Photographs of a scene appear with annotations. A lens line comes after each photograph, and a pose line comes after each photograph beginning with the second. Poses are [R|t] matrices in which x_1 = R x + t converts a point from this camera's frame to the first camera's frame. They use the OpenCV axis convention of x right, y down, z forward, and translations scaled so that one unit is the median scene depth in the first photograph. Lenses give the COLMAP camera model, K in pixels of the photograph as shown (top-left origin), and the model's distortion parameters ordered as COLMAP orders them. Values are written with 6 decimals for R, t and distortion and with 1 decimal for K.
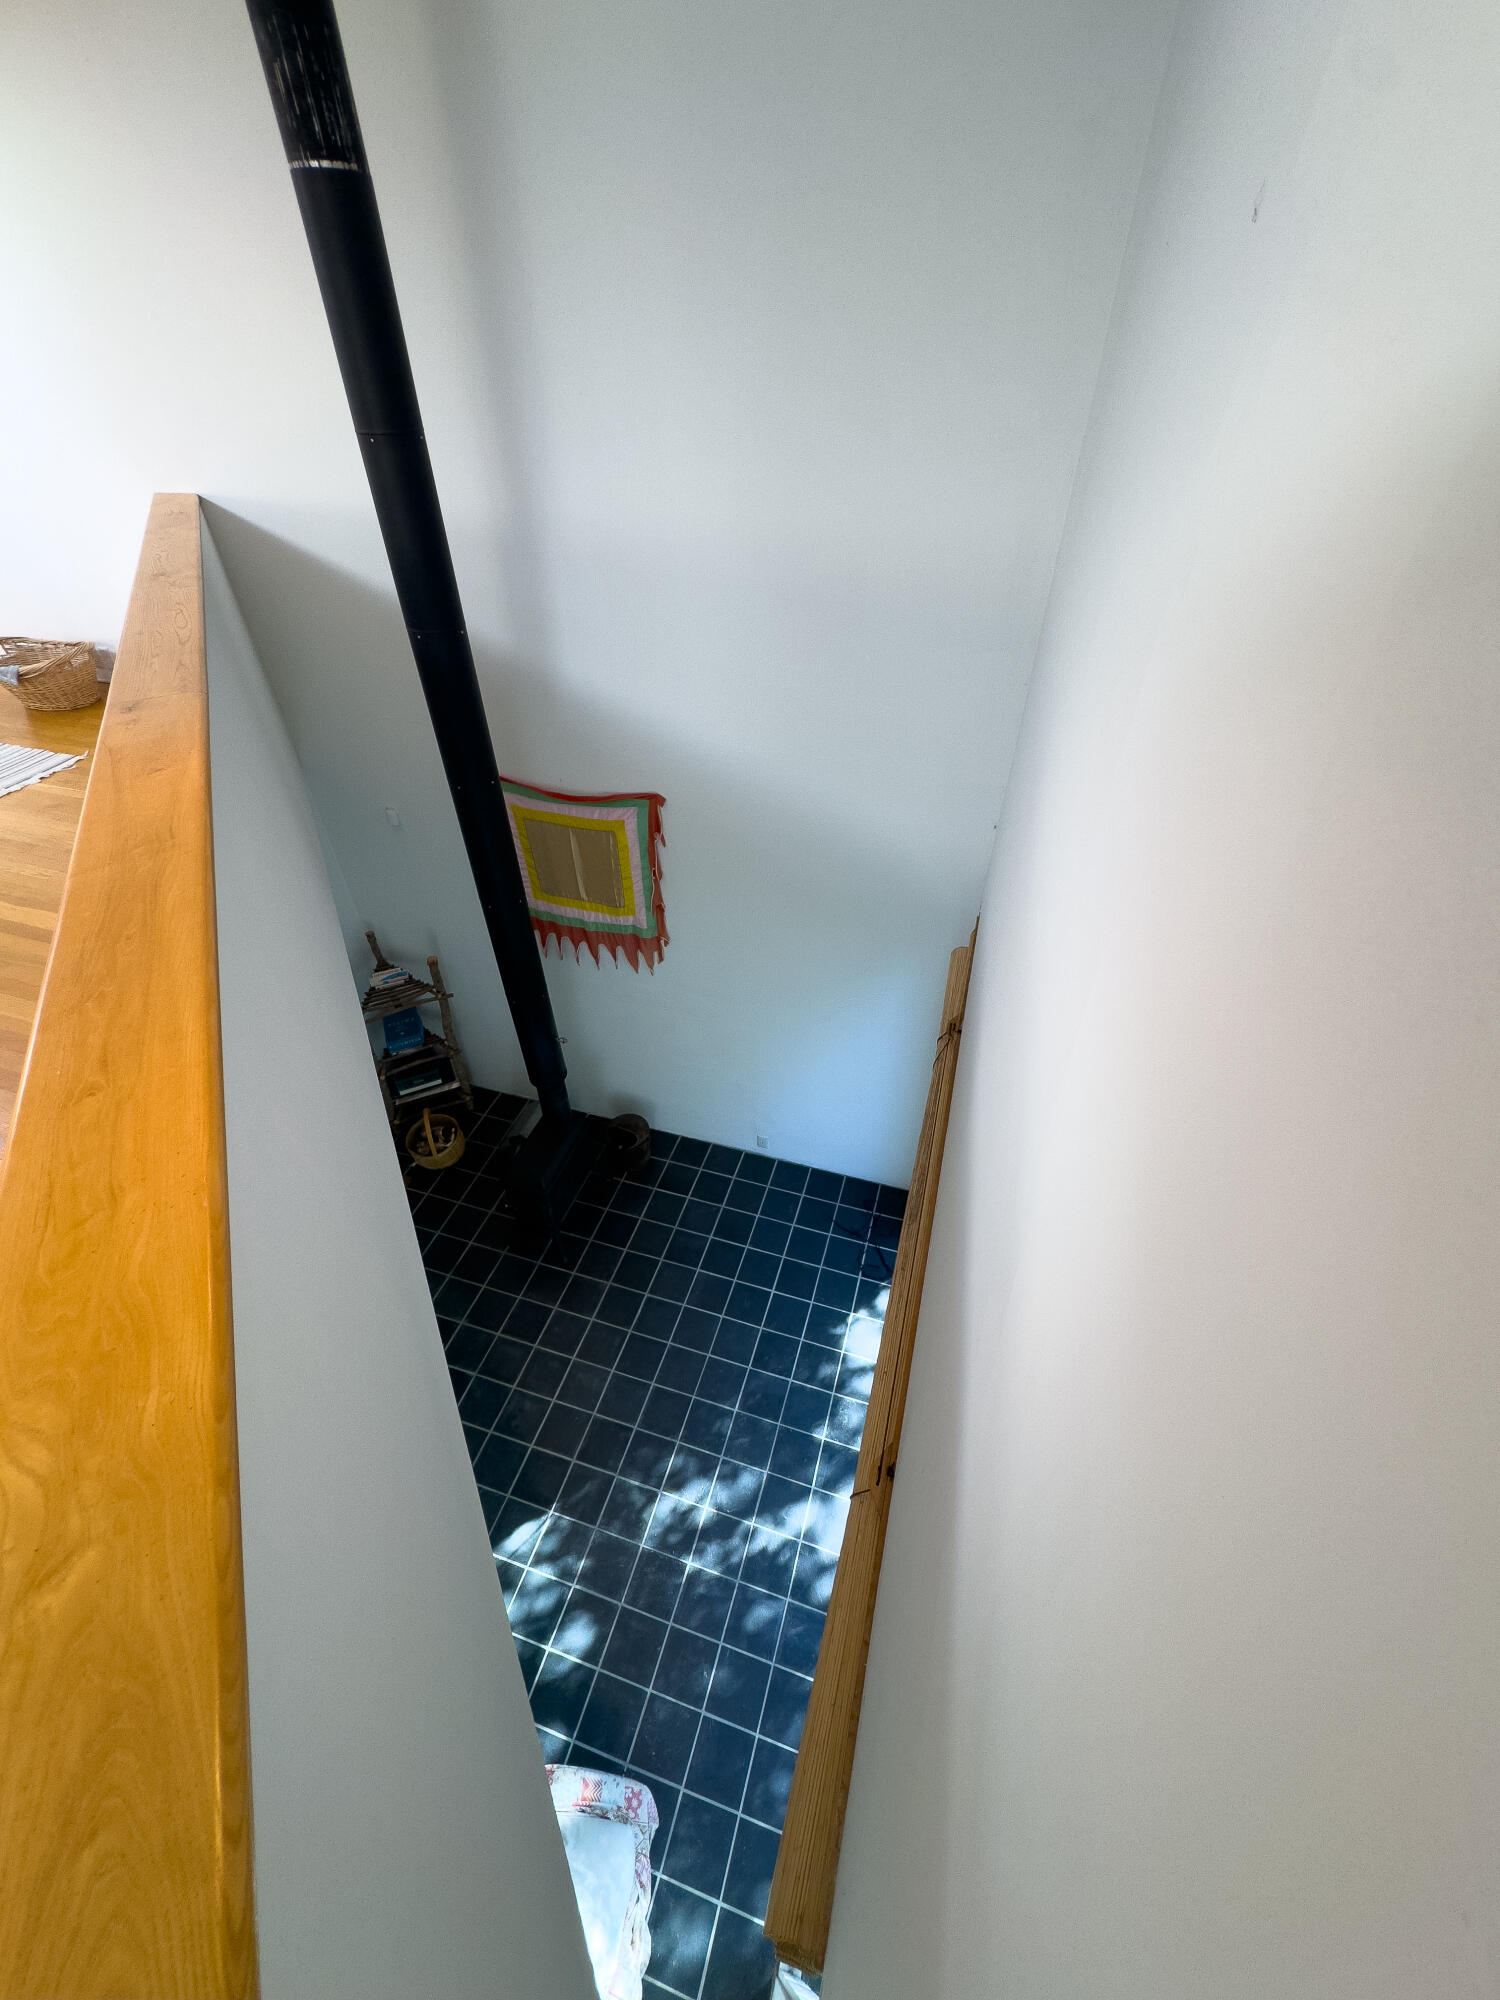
lens RADIAL K [[801.1, 0, 752.7], [0, 801.1, 1002.6], [0, 0, 1]] dist [0.000223, -0.000160]
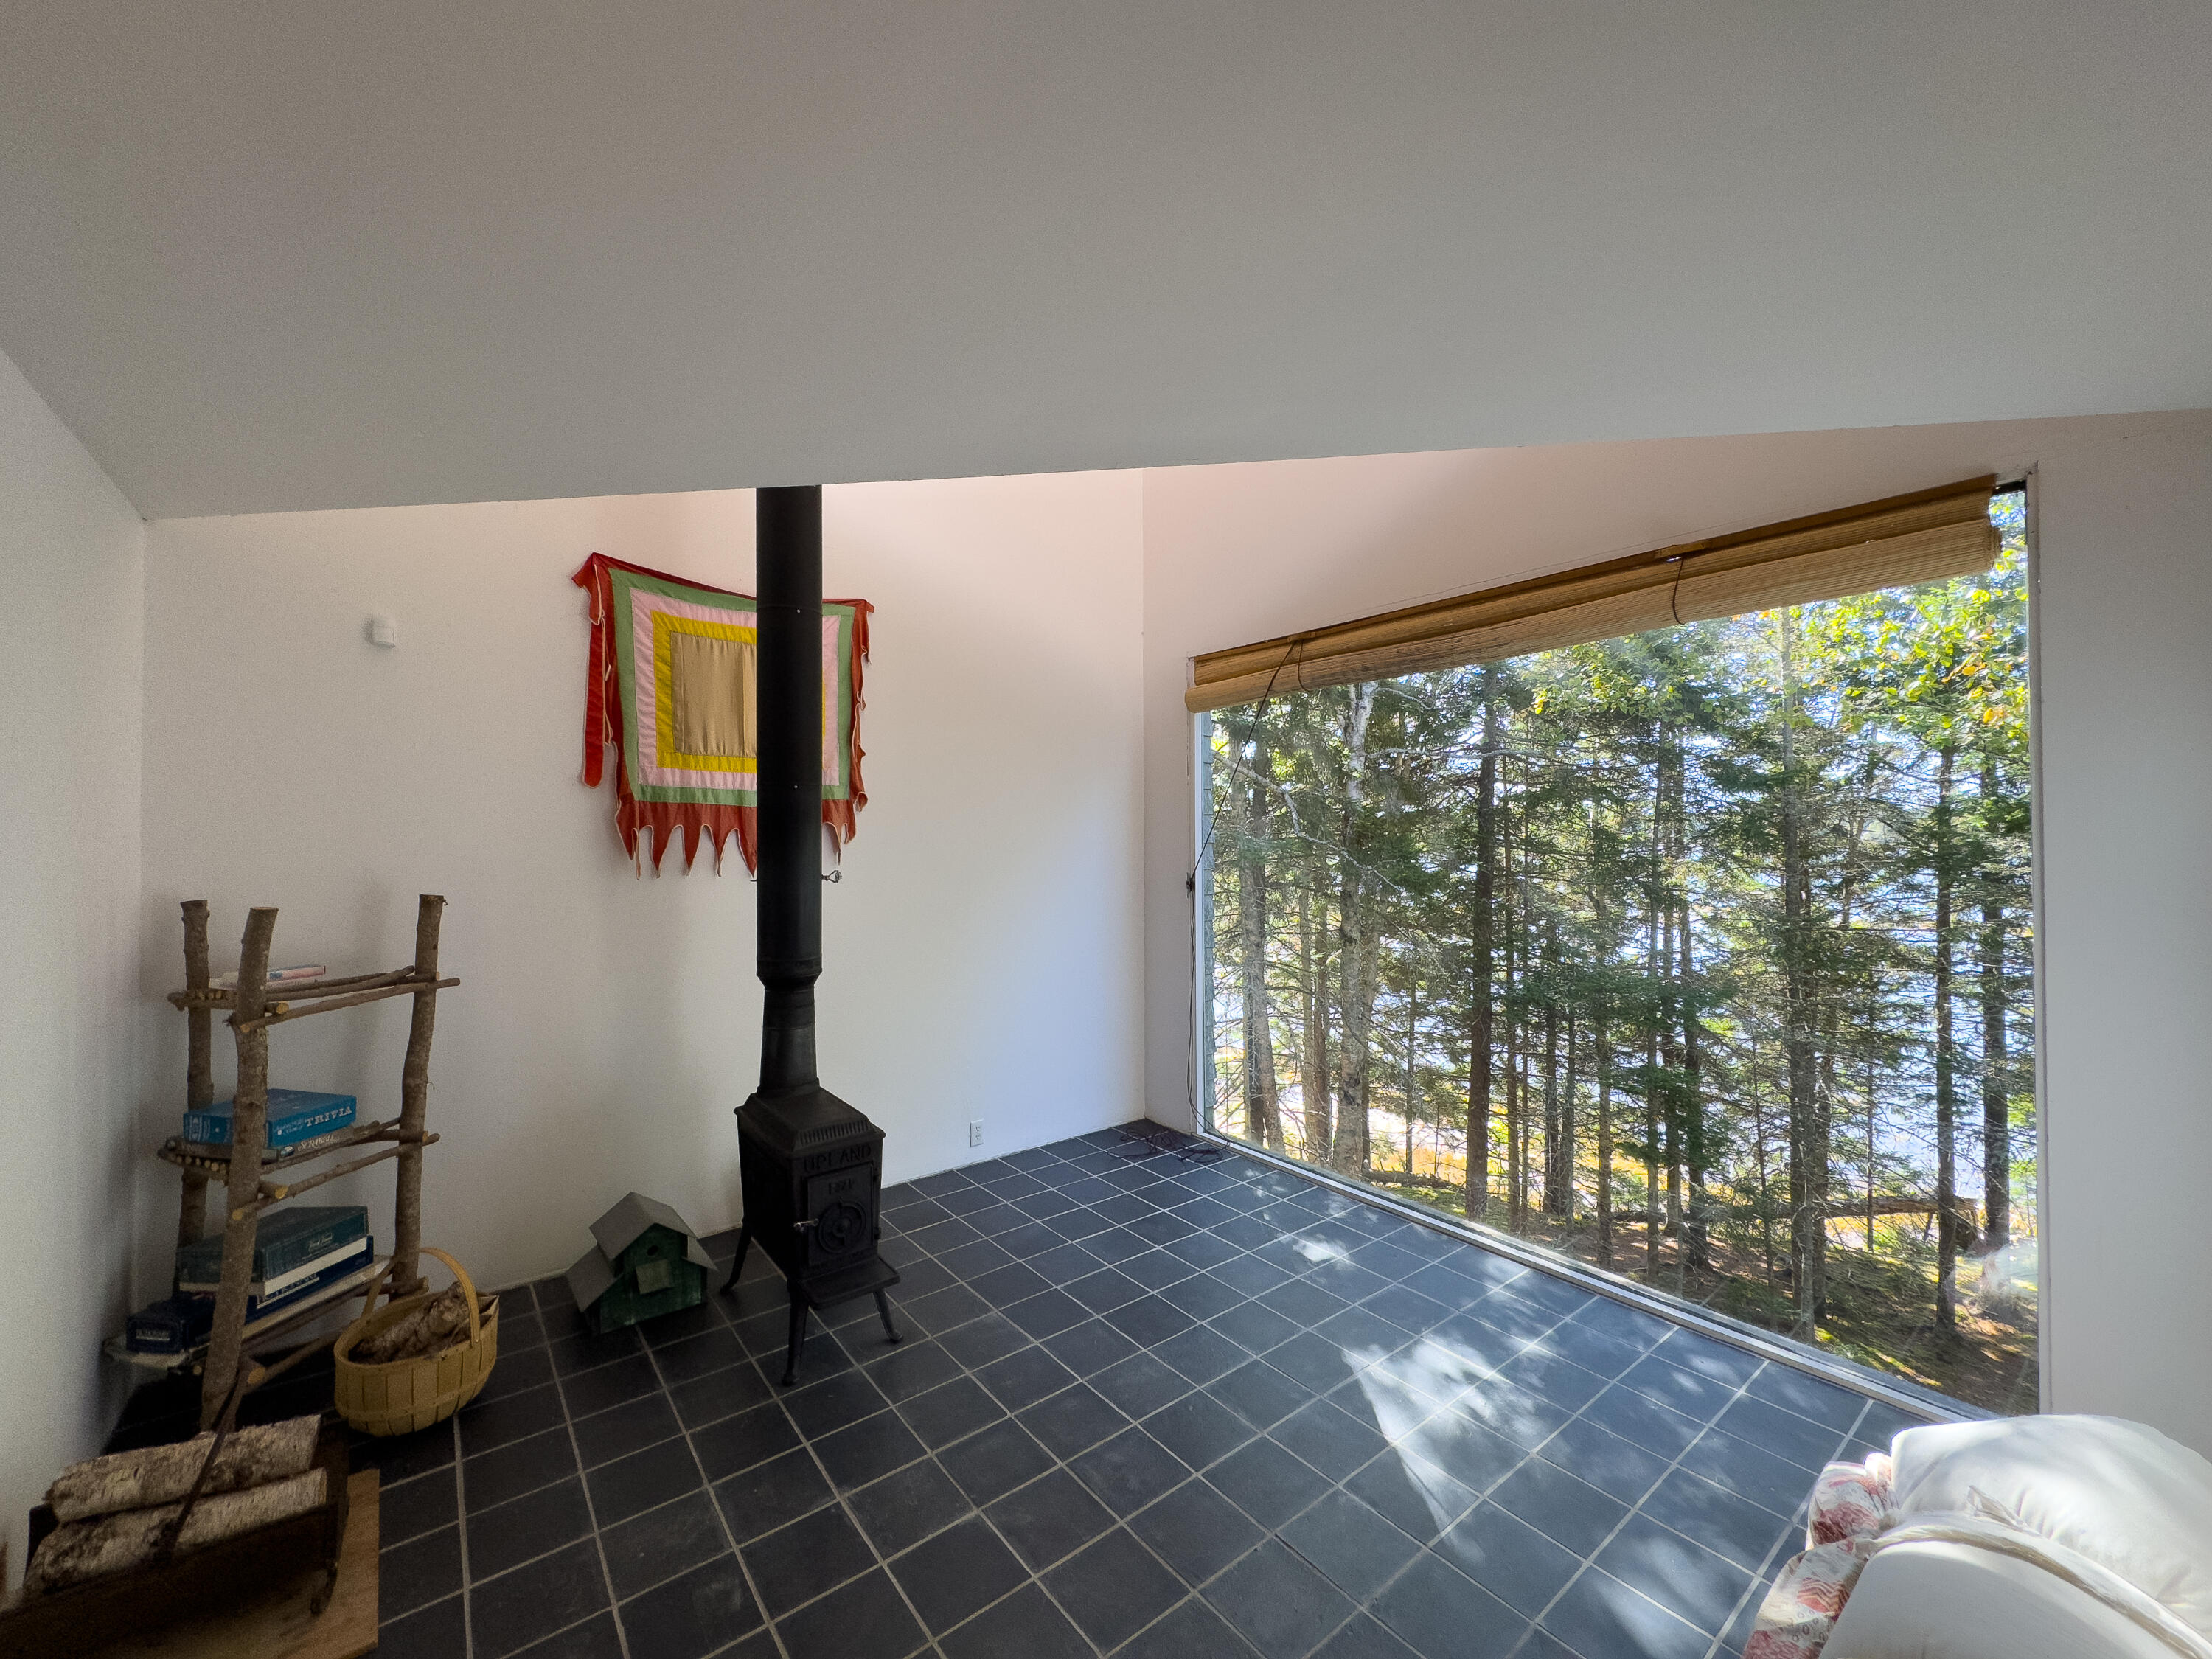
lens RADIAL K [[881.2, 0, 1104.9], [0, 881.2, 826.3], [0, 0, 1]] dist [-0.000773, -0.000512]
pose [[0.572299, 0.006287, 0.820021, -0.704952], [0.537739, 0.752084, -0.381059, 0.411088], [-0.619121, 0.659037, 0.427036, 0.527994]]
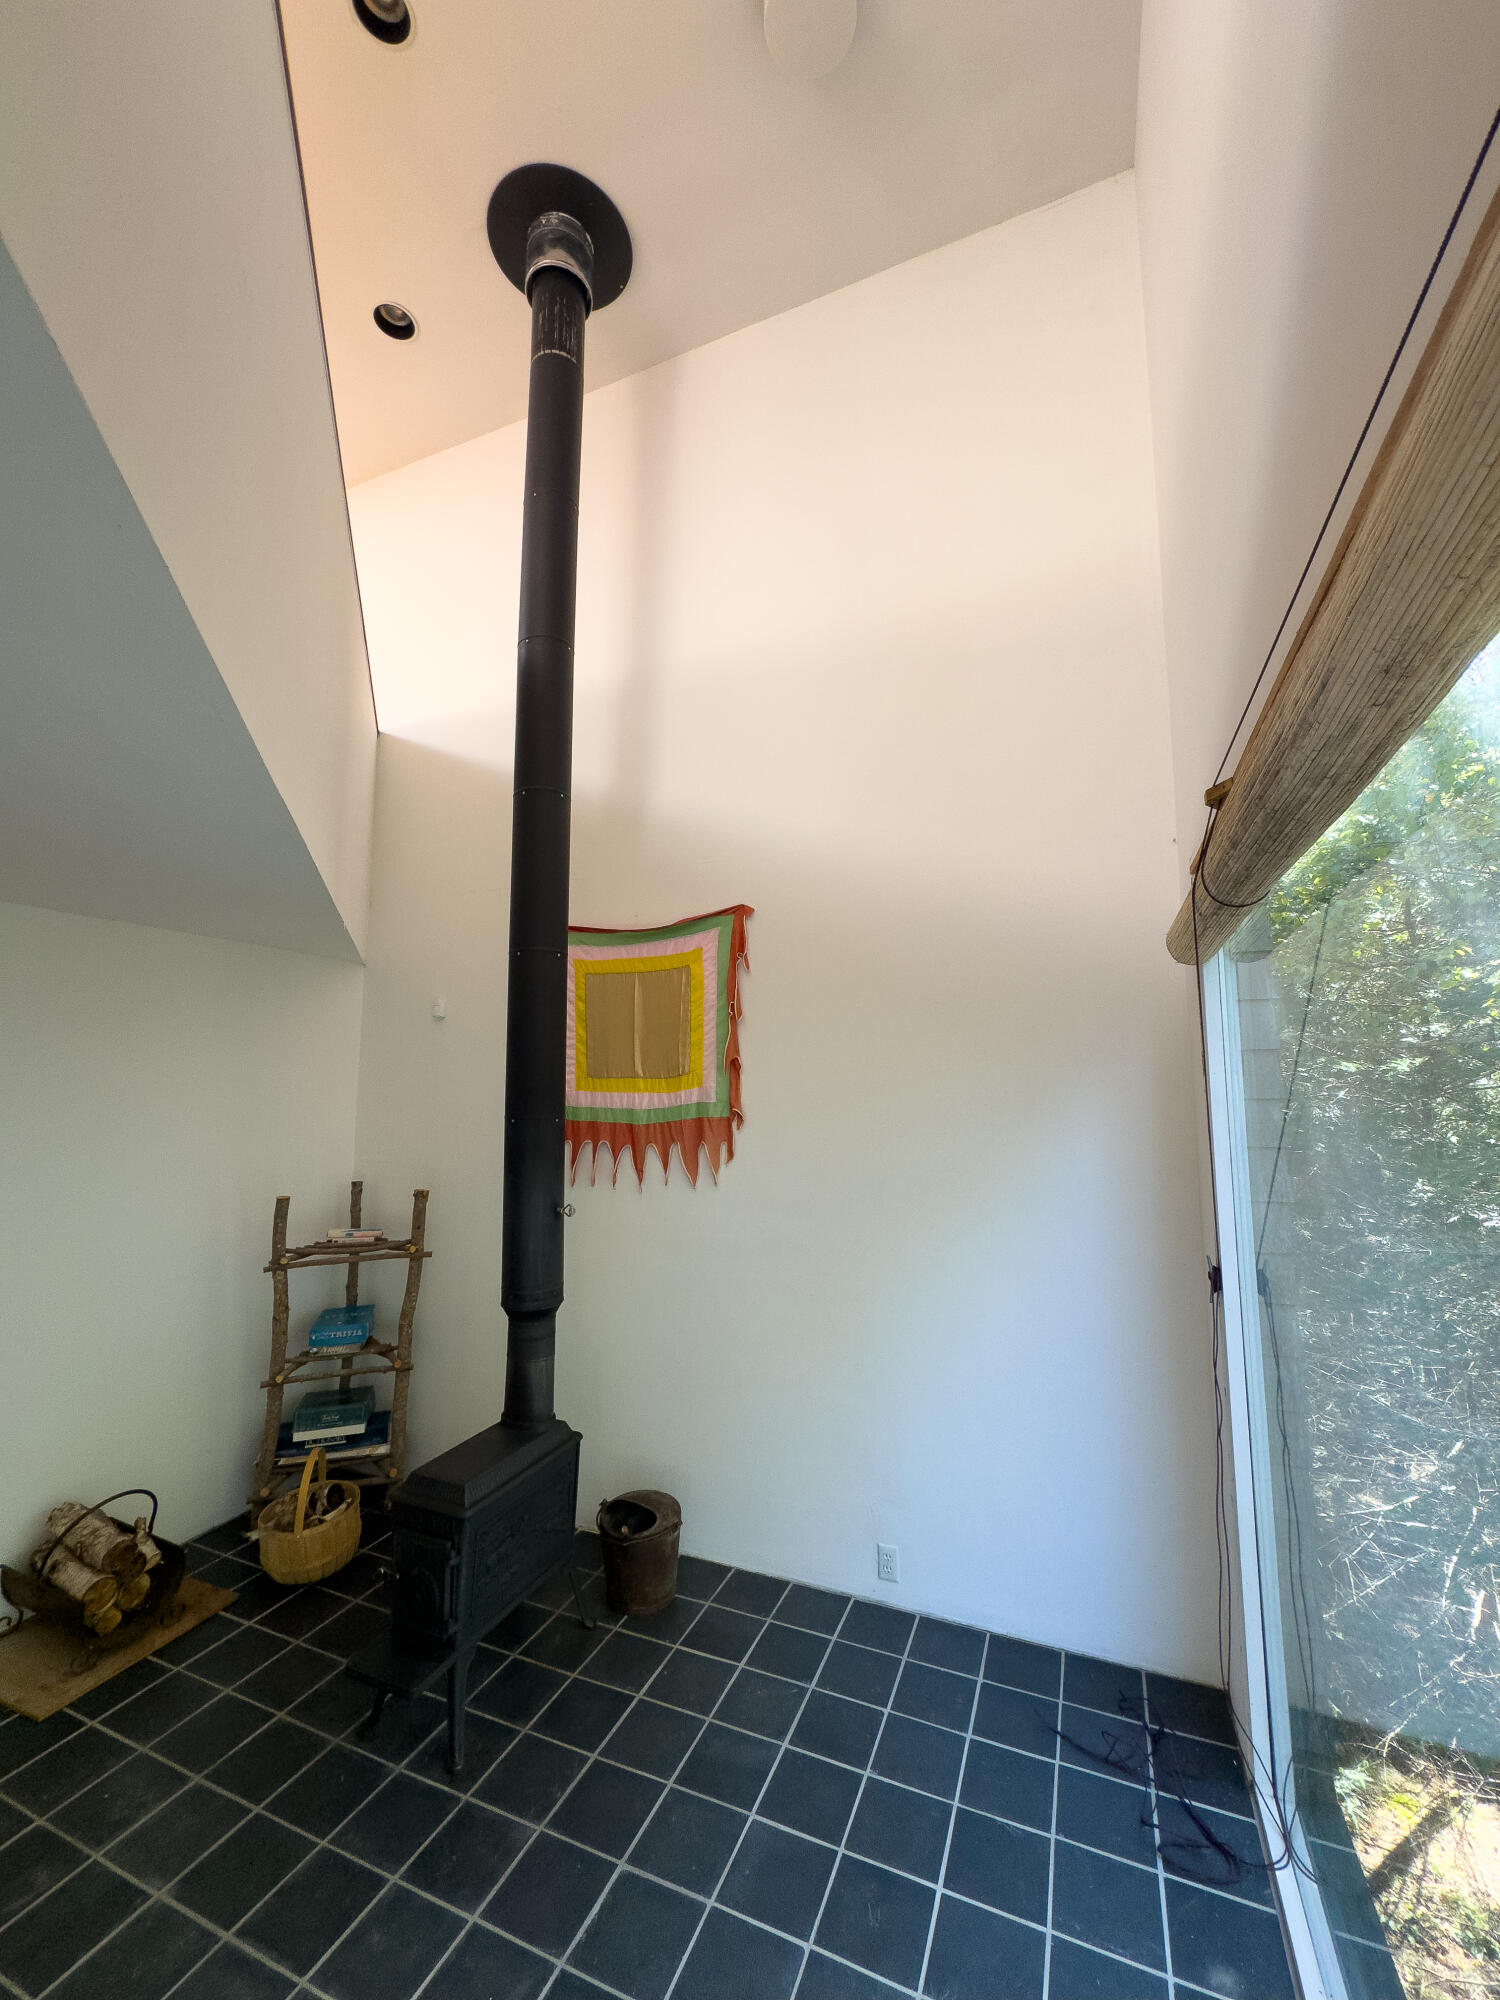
lens RADIAL K [[796.7, 0, 754.0], [0, 796.7, 997.6], [0, 0, 1]] dist [-0.000773, -0.000512]
pose [[0.994781, -0.012626, -0.101249, -0.021999], [-0.065561, 0.681262, -0.729098, 0.388330], [0.078183, 0.731930, 0.676879, 0.453844]]
